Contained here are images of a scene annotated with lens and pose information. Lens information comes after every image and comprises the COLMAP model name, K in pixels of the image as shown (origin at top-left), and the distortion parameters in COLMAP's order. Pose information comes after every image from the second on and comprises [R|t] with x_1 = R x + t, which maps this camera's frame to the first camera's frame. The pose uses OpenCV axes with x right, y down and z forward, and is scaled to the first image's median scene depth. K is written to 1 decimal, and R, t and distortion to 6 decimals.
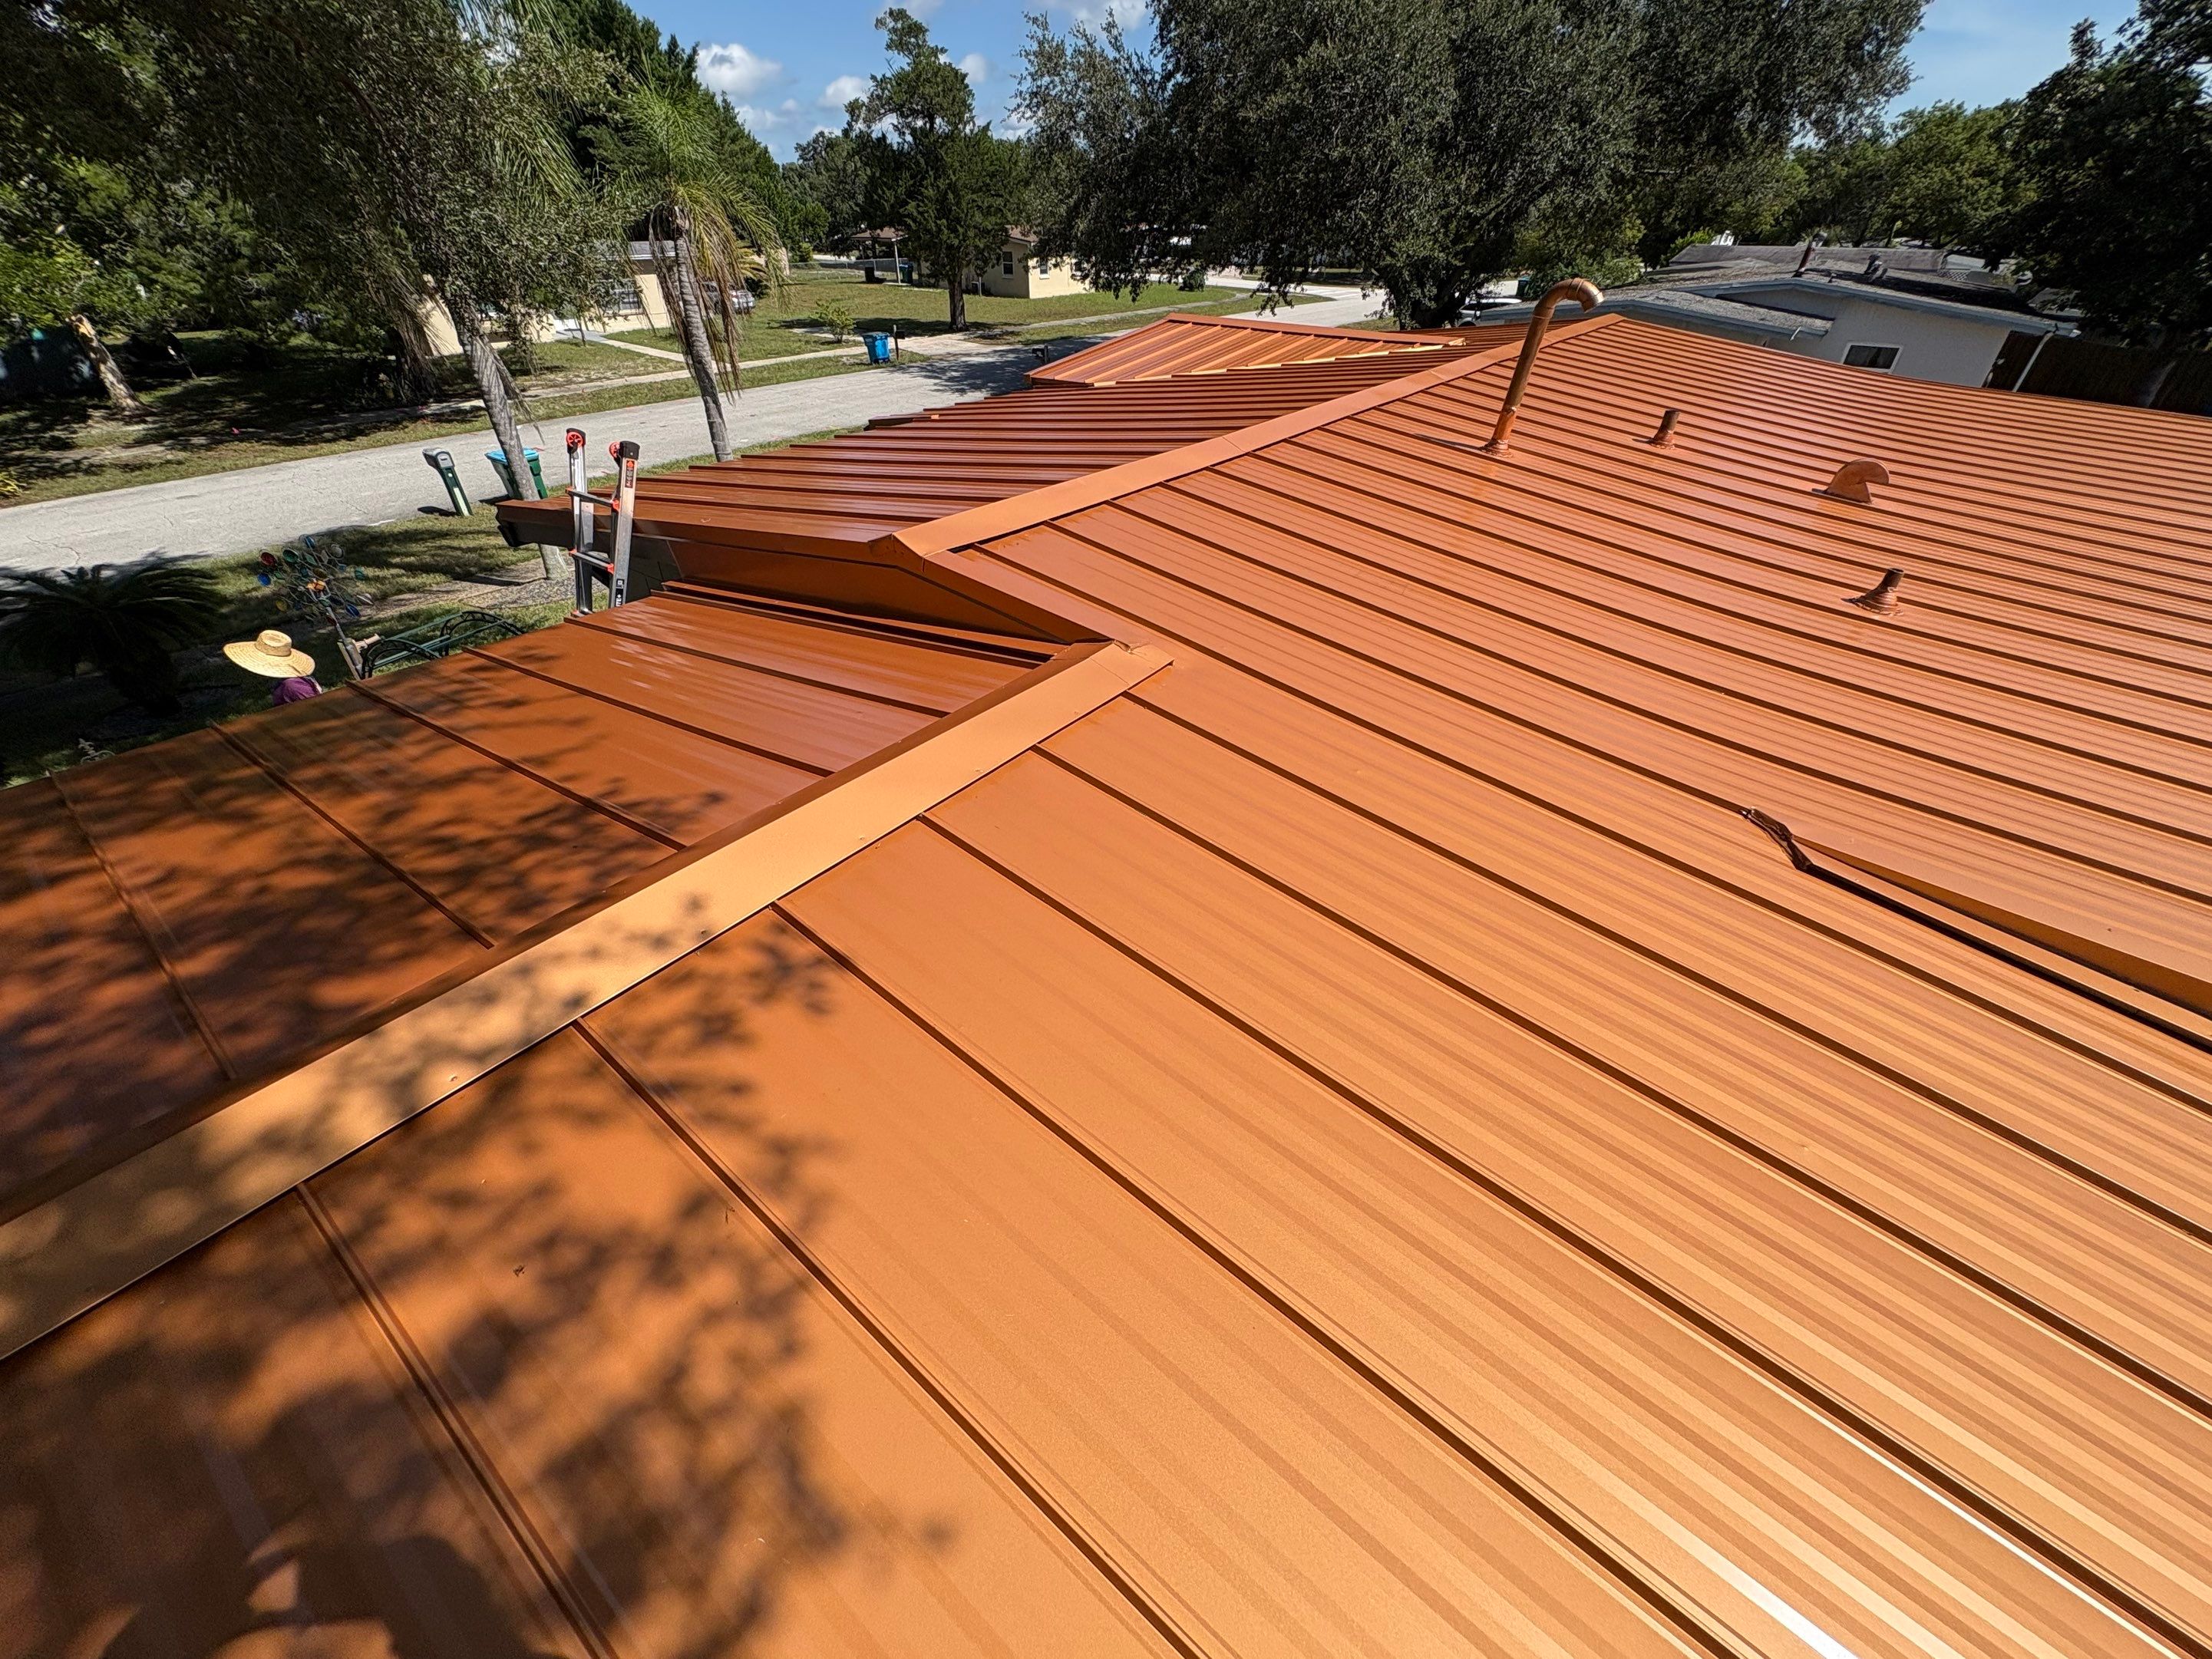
lens RADIAL K [[887.2, 0, 1106.9], [0, 887.2, 831.0], [0, 0, 1]] dist [0.000126, 0.000317]
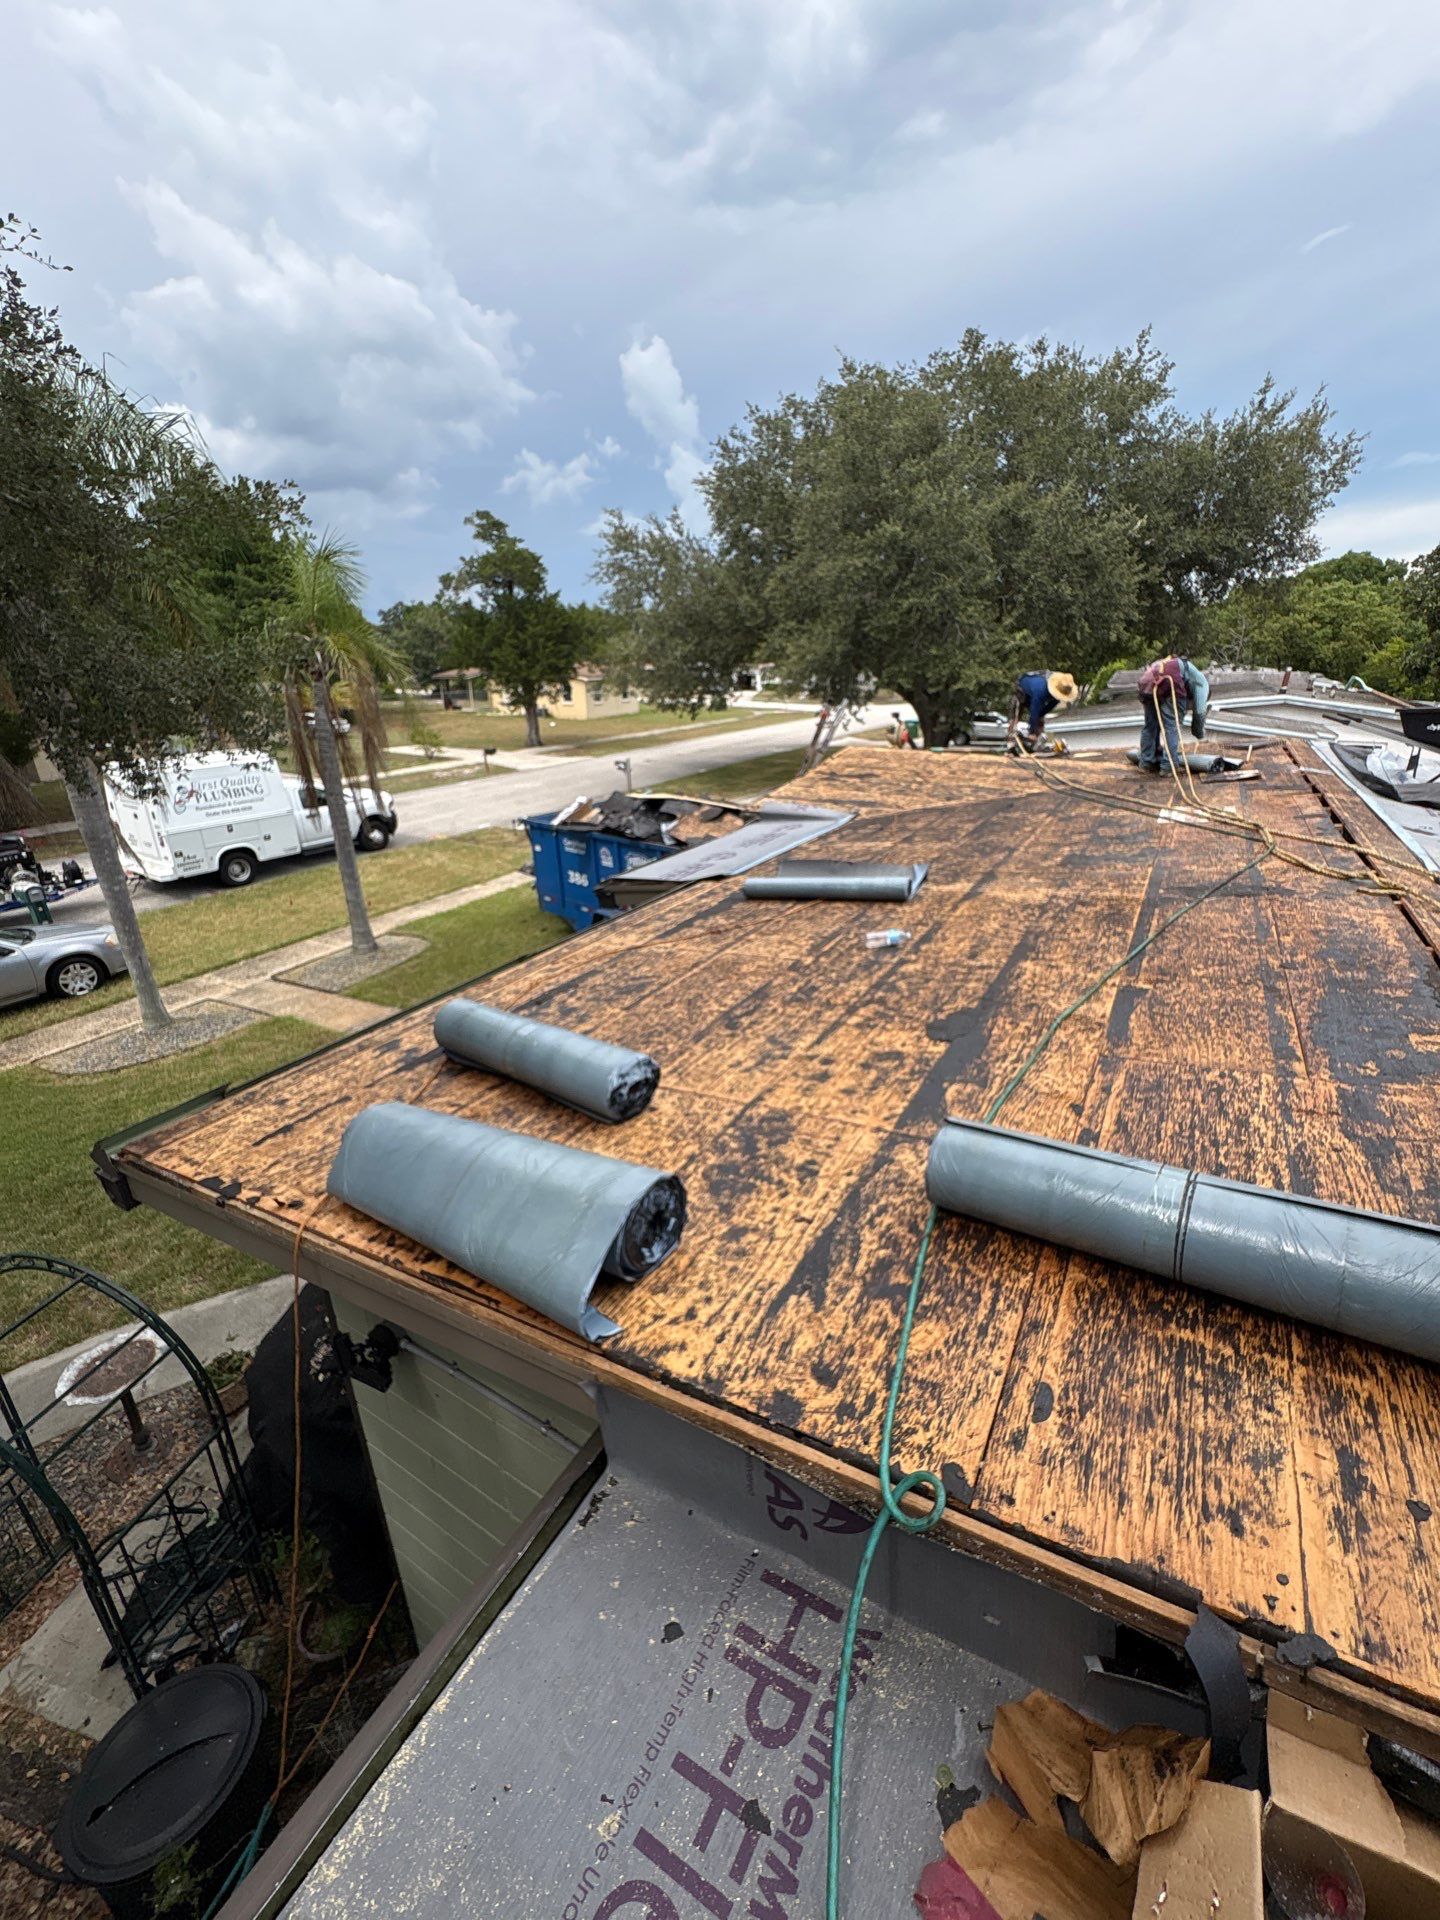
lens RADIAL K [[770.1, 0, 725.1], [0, 770.1, 959.6], [0, 0, 1]] dist [0.000126, 0.000317]
pose [[0.992070, -0.058051, 0.111476, -0.058902], [0.082237, 0.970544, -0.226453, -0.053481], [-0.095047, 0.233824, 0.967622, 0.081103]]
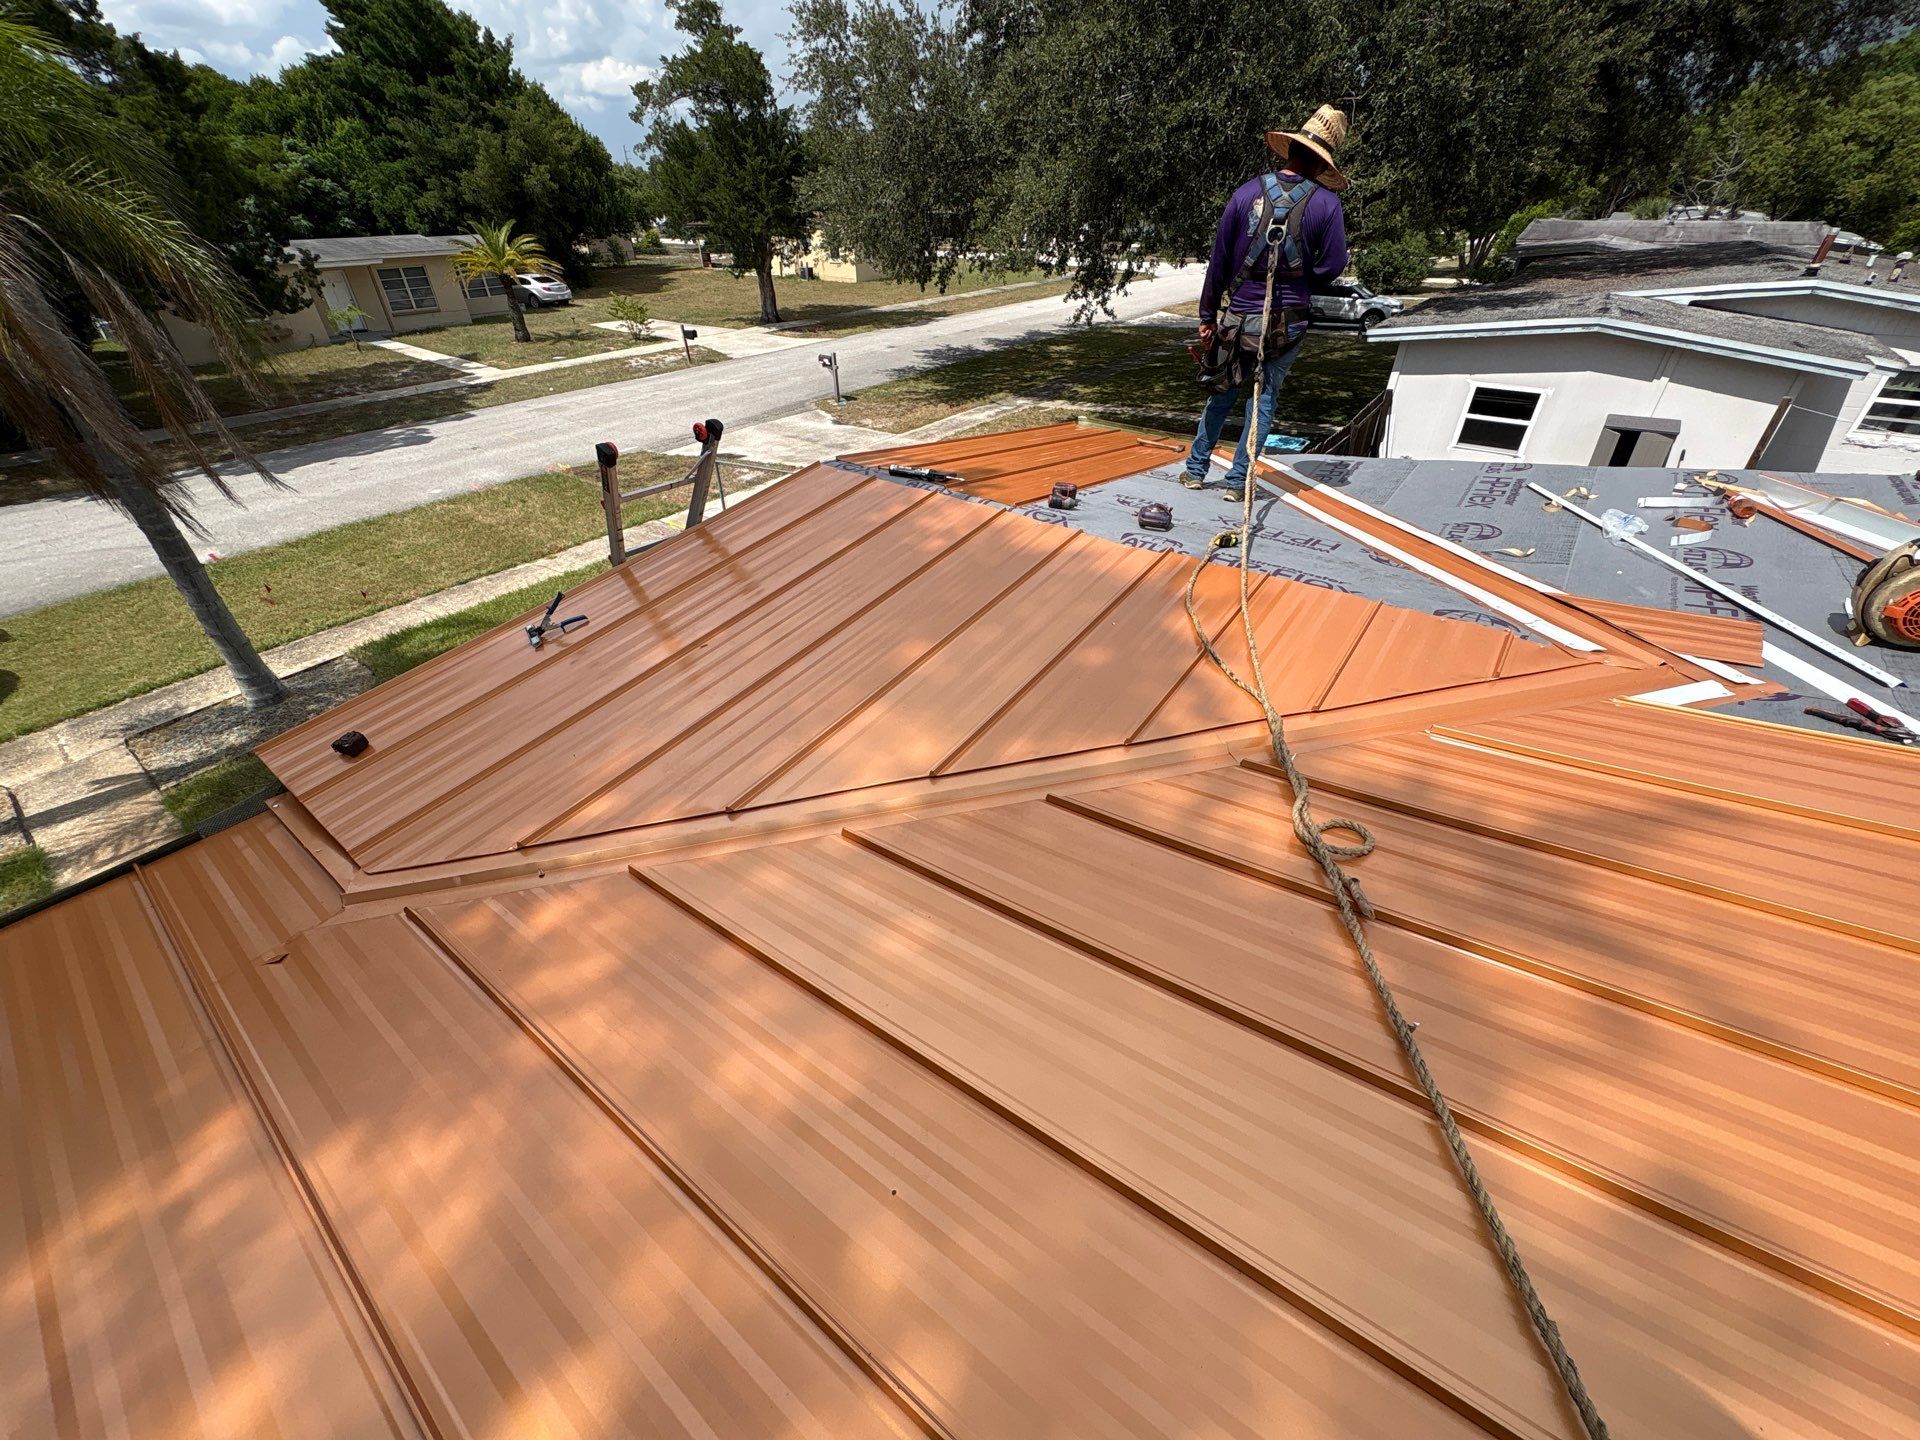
lens RADIAL K [[770.1, 0, 962.1], [0, 770.1, 719.6], [0, 0, 1]] dist [0.000126, 0.000317]
pose [[0.999806, -0.019686, 0.000803, 0.038781], [0.019694, 0.999743, -0.011215, -0.142666], [-0.000582, 0.011228, 0.999937, 0.202491]]
